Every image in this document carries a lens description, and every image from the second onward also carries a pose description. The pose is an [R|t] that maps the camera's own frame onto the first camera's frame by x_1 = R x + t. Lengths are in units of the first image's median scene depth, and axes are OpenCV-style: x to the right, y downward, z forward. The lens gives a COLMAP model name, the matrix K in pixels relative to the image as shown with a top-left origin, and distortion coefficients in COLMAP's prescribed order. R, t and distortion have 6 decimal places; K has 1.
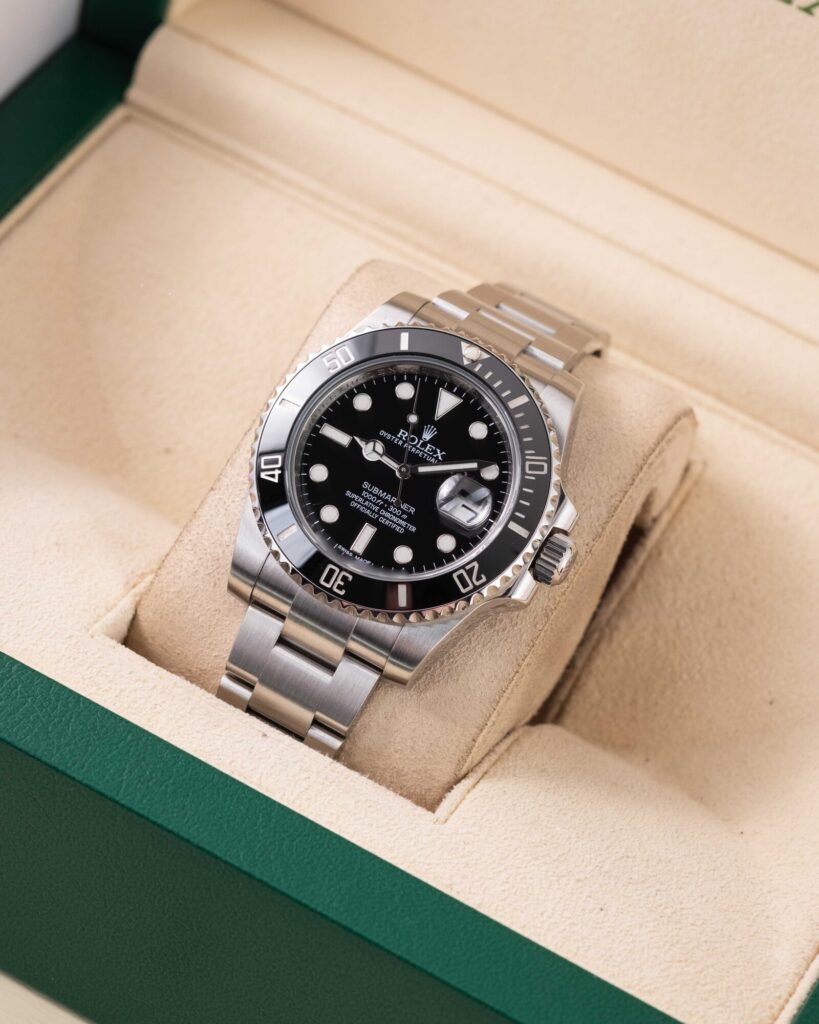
lens RADIAL K [[4109.5, 0, 408.0], [0, 4109.5, 511.2], [0, 0, 1]] dist [0.071084, 7.626062]
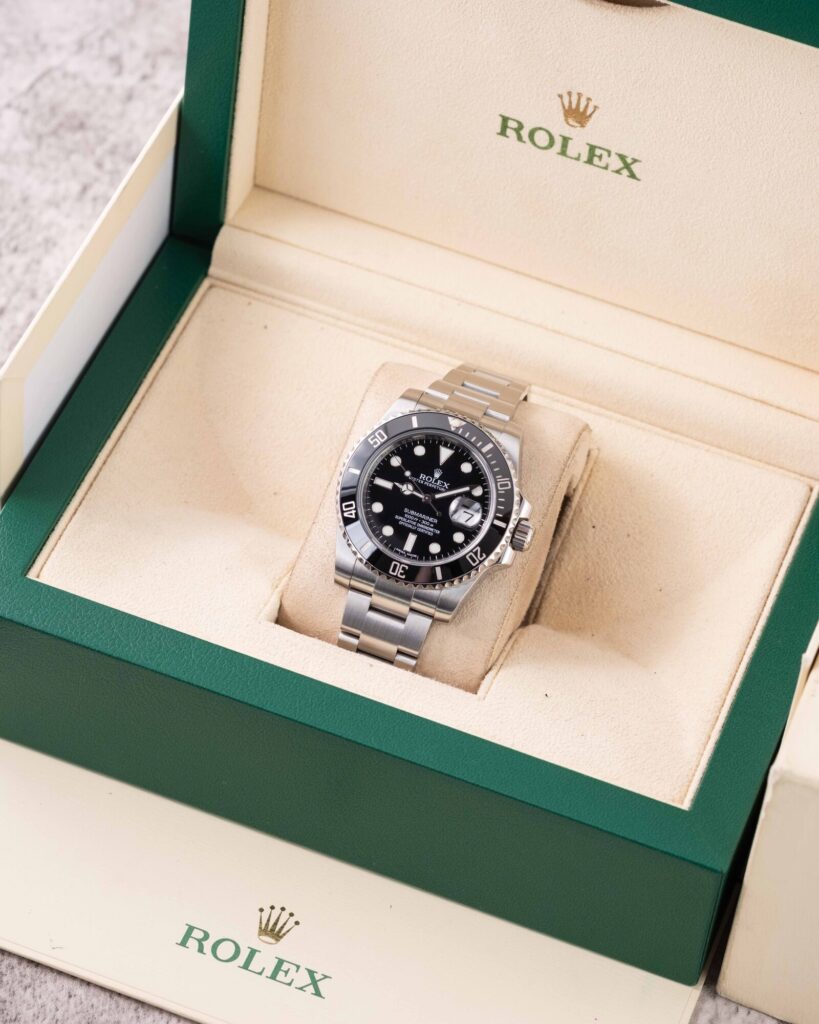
lens RADIAL K [[4109.5, 0, 408.0], [0, 4109.5, 511.2], [0, 0, 1]] dist [0.071084, 7.626062]
pose [[0.986813, -0.160127, 0.023663, -0.049367], [0.157400, 0.983381, 0.090477, -0.158298], [-0.037758, -0.085559, 0.995617, -0.683168]]
